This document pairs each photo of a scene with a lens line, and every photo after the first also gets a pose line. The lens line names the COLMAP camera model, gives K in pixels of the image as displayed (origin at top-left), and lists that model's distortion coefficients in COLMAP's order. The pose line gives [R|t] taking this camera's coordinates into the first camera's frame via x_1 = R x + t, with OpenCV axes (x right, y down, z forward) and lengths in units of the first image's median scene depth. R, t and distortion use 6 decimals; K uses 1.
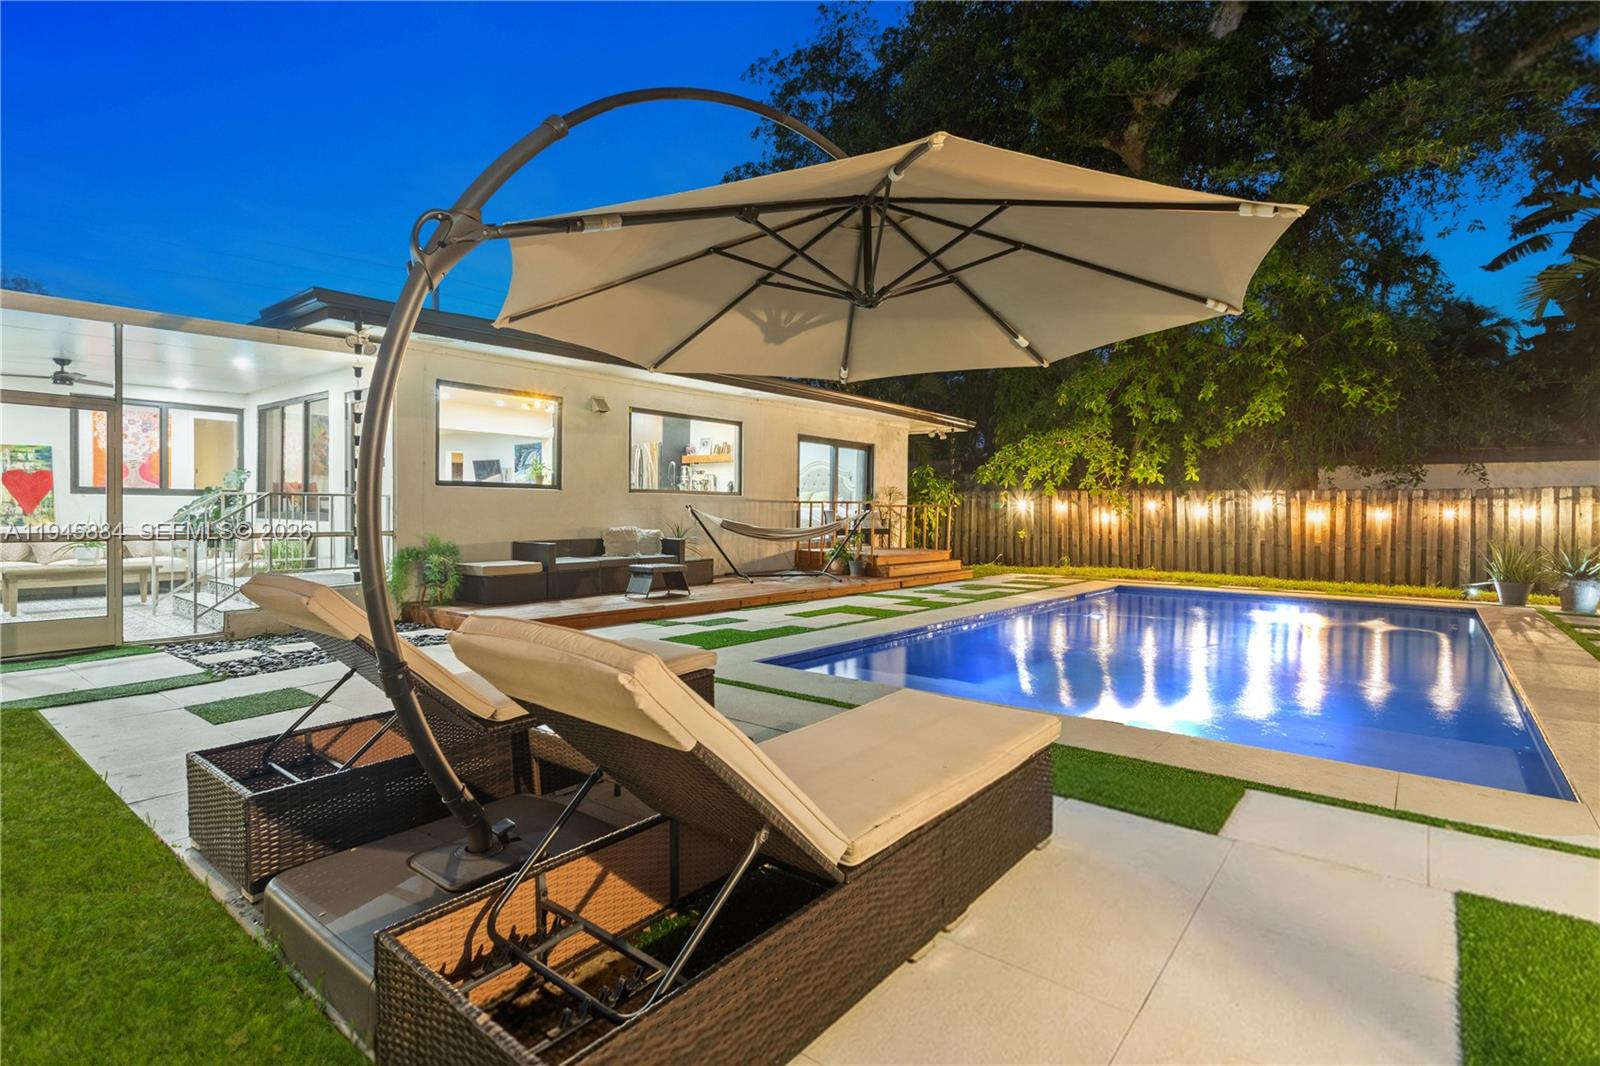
lens RADIAL K [[786.3, 0, 801.2], [0, 786.3, 516.0], [0, 0, 1]] dist [-0.000756, 0.000755]
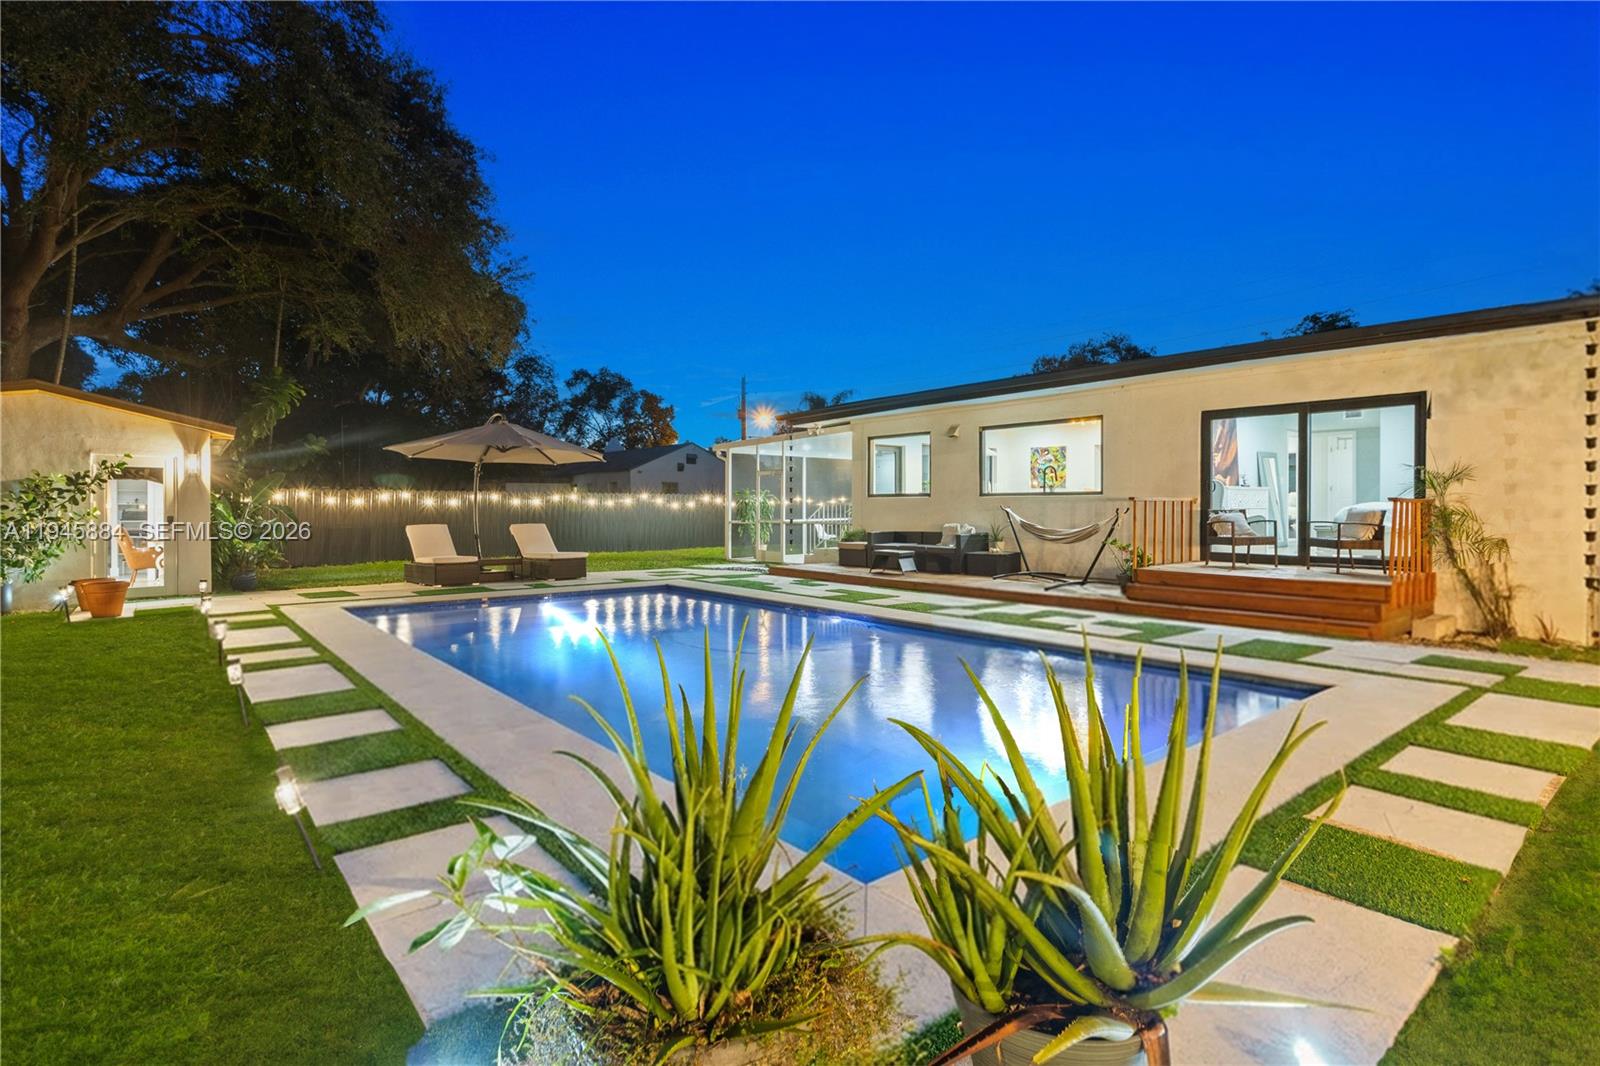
lens RADIAL K [[791.0, 0, 797.5], [0, 791.0, 512.5], [0, 0, 1]] dist [-0.002735, -0.000972]
pose [[-0.204072, -0.001880, -0.978954, 0.779807], [-0.007890, 0.999969, -0.000276, -0.001653], [0.978924, 0.007668, -0.204080, 0.719357]]
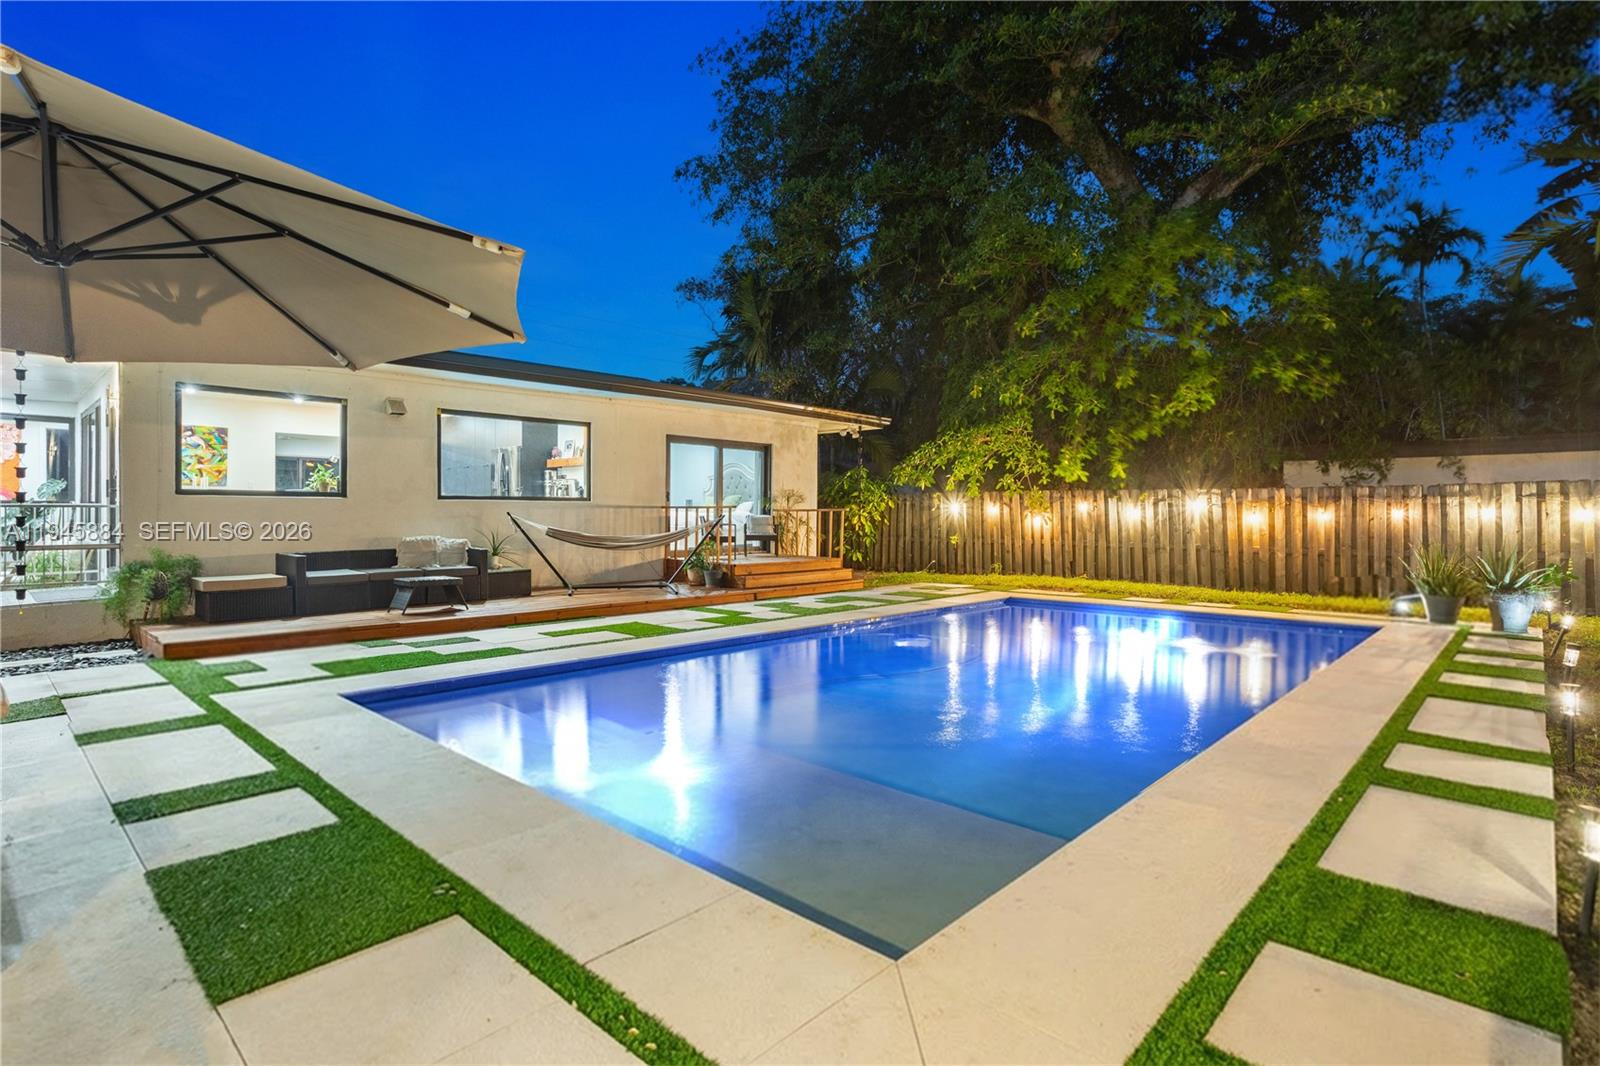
lens RADIAL K [[791.0, 0, 797.5], [0, 791.0, 512.5], [0, 0, 1]] dist [-0.002735, -0.000972]
pose [[0.996750, -0.008115, -0.080150, 0.210333], [0.007470, 0.999937, -0.008354, -0.002424], [0.080213, 0.007728, 0.996748, 0.070521]]
